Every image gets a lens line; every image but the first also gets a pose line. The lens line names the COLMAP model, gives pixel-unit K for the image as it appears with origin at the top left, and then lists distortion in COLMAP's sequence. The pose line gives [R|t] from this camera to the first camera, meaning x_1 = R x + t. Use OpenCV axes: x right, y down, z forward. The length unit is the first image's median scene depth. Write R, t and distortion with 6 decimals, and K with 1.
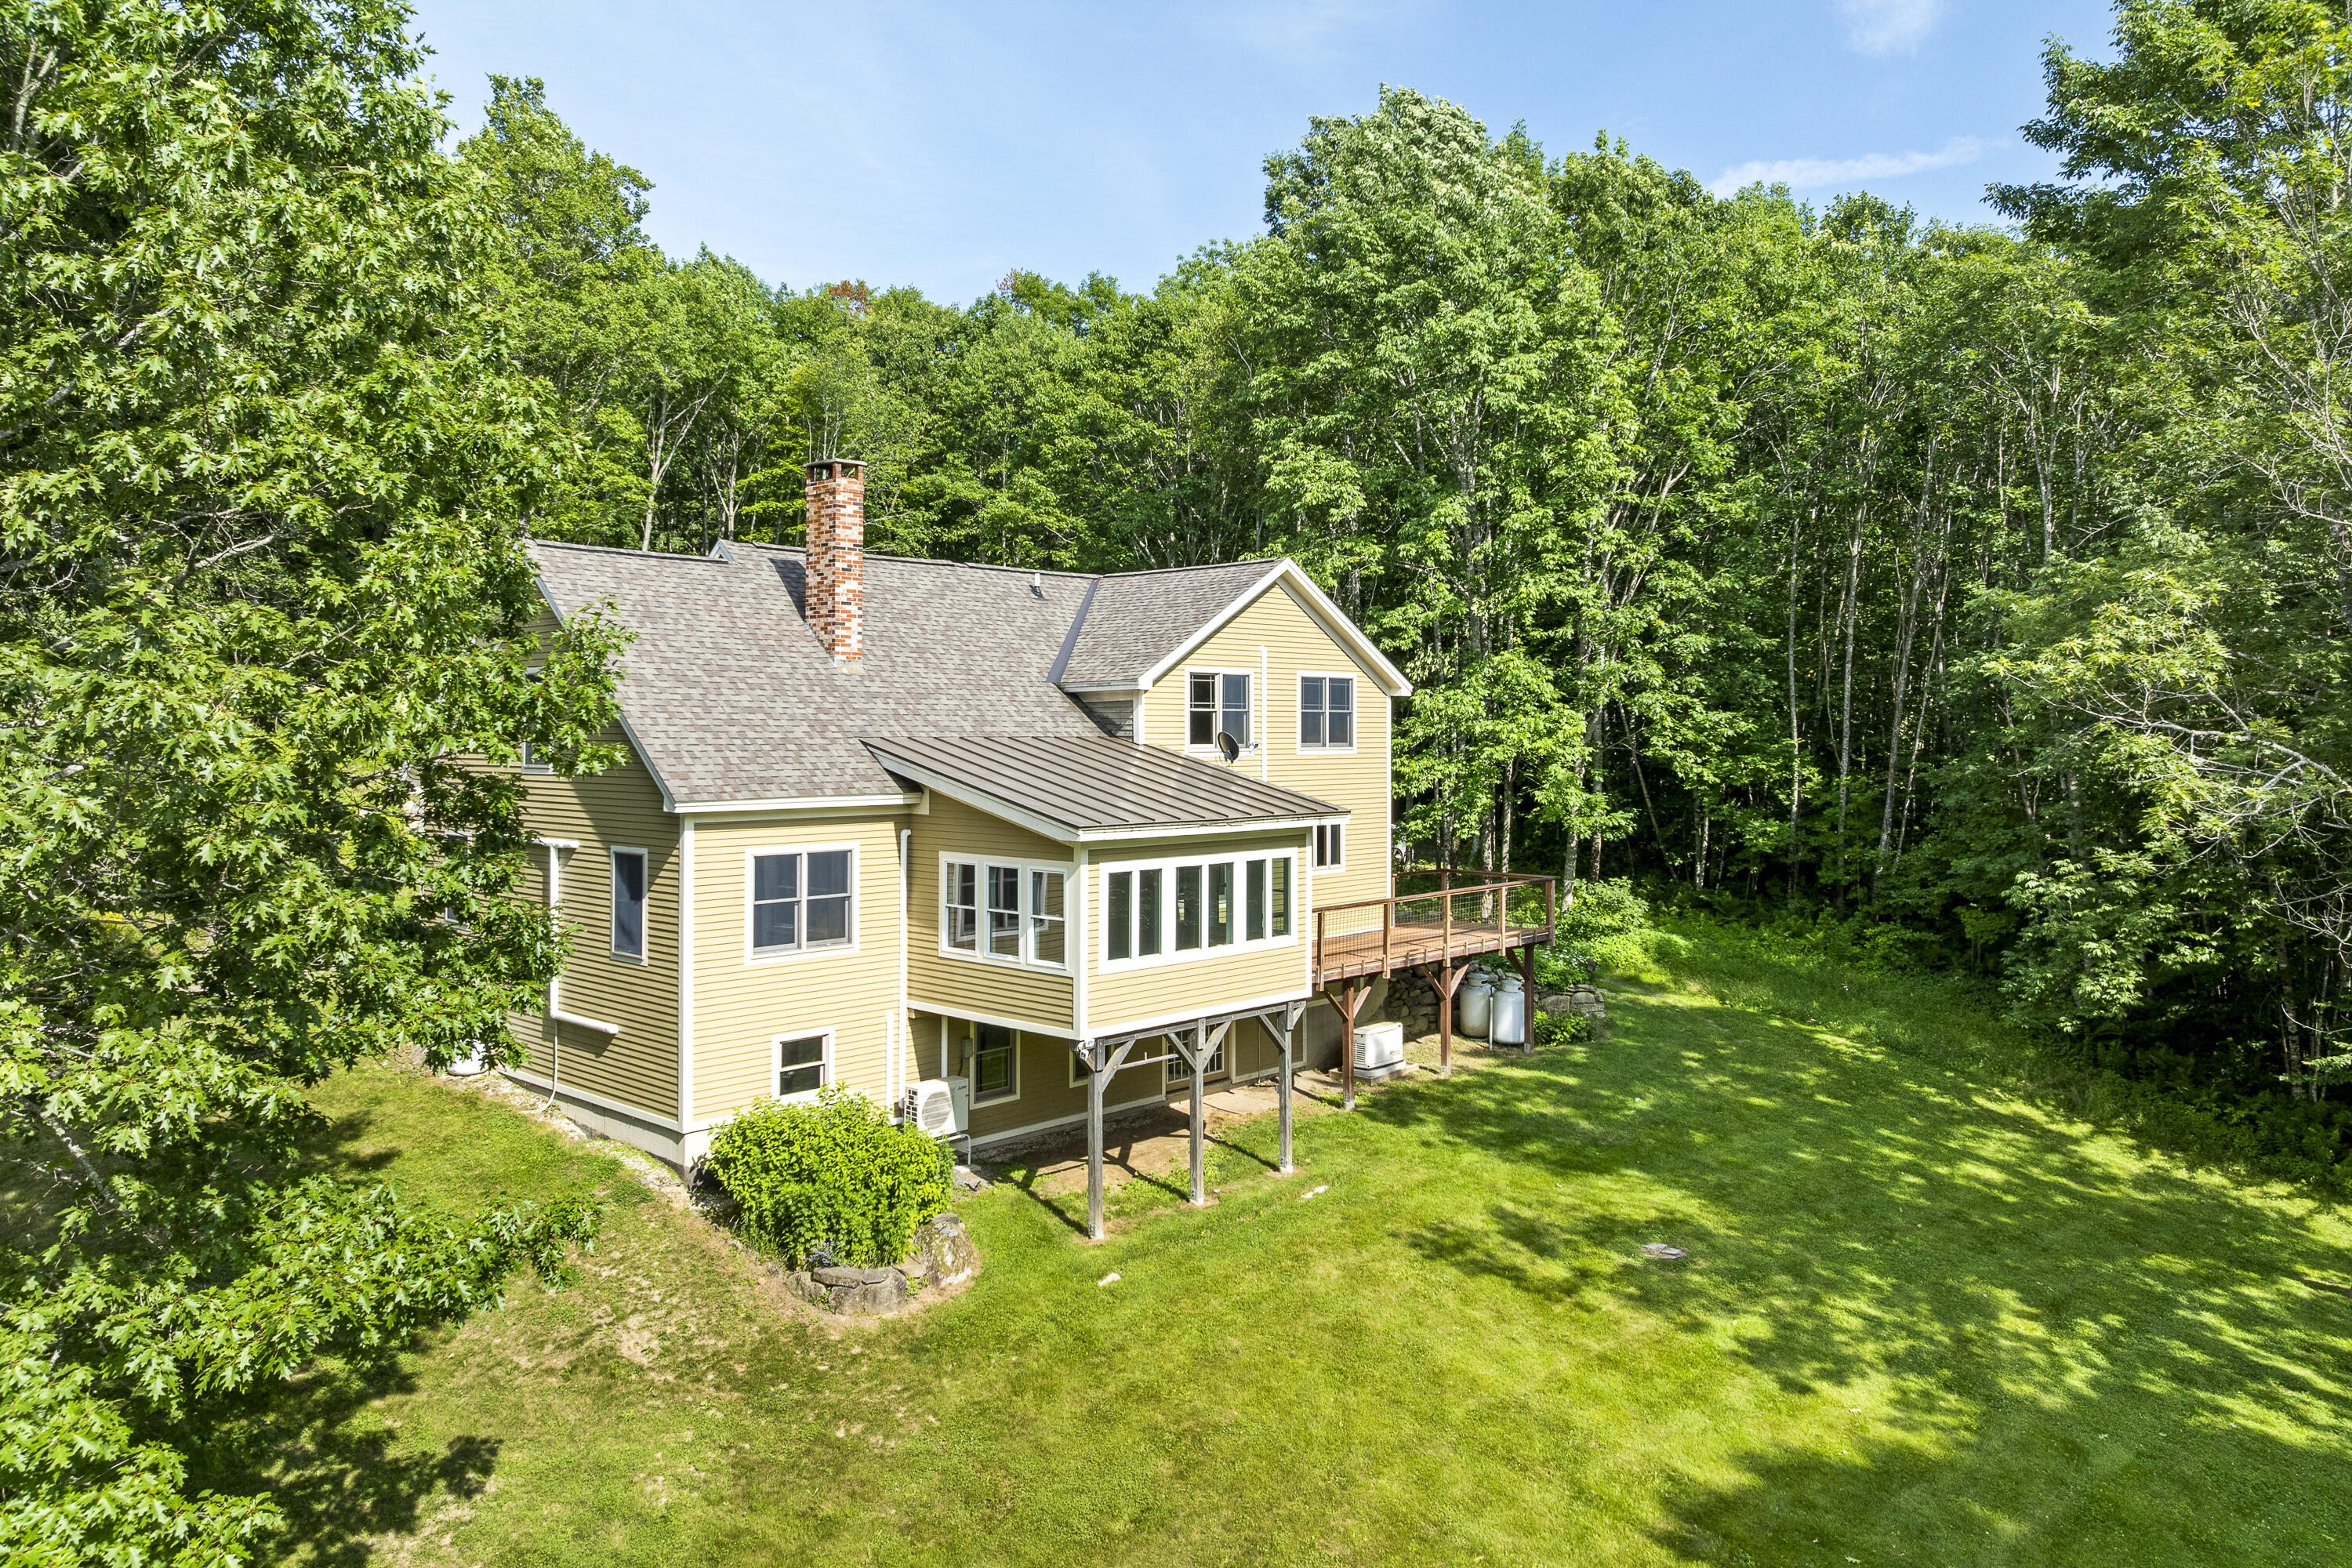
lens RADIAL K [[1595.6, 0, 1262.7], [0, 1595.6, 569.0], [0, 0, 1]] dist [-0.017773, -0.002058]
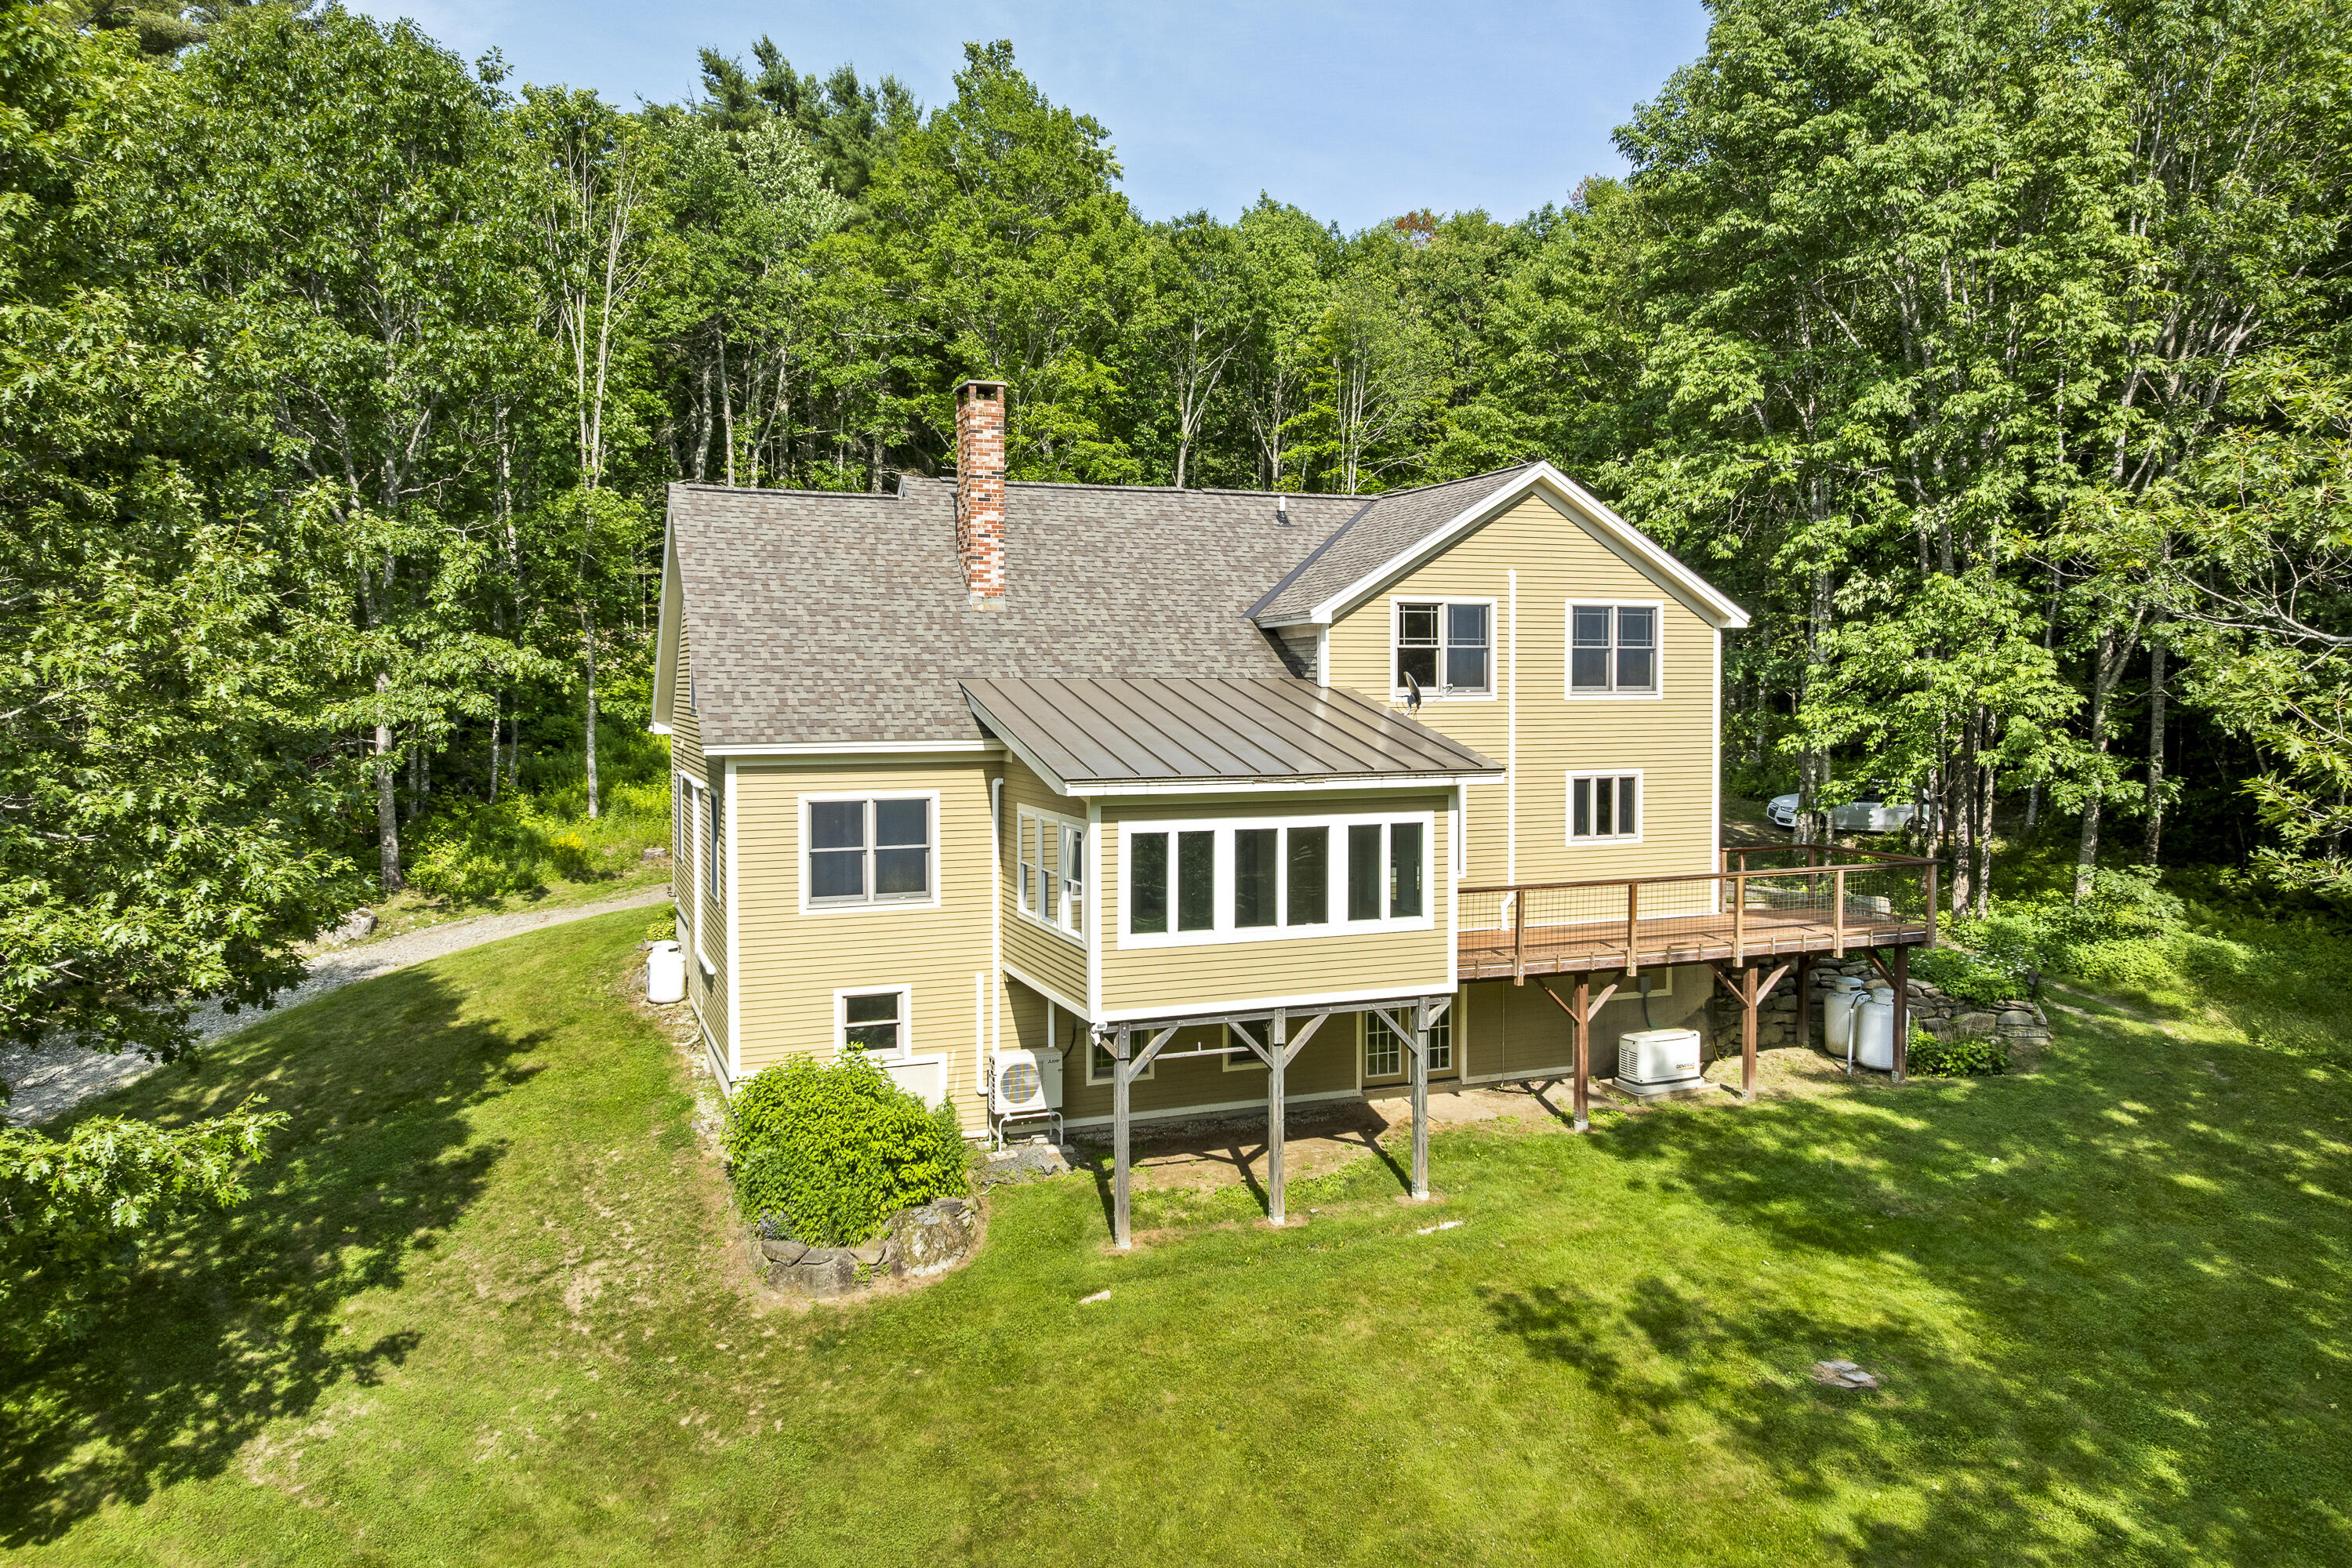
lens RADIAL K [[1655.1, 0, 1214.0], [0, 1655.1, 619.1], [0, 0, 1]] dist [-0.026991, 0.023269]
pose [[0.903766, -0.017390, -0.427673, 0.295756], [0.044867, 0.997519, 0.054253, 0.026093], [0.425668, -0.068221, 0.902304, 0.200488]]
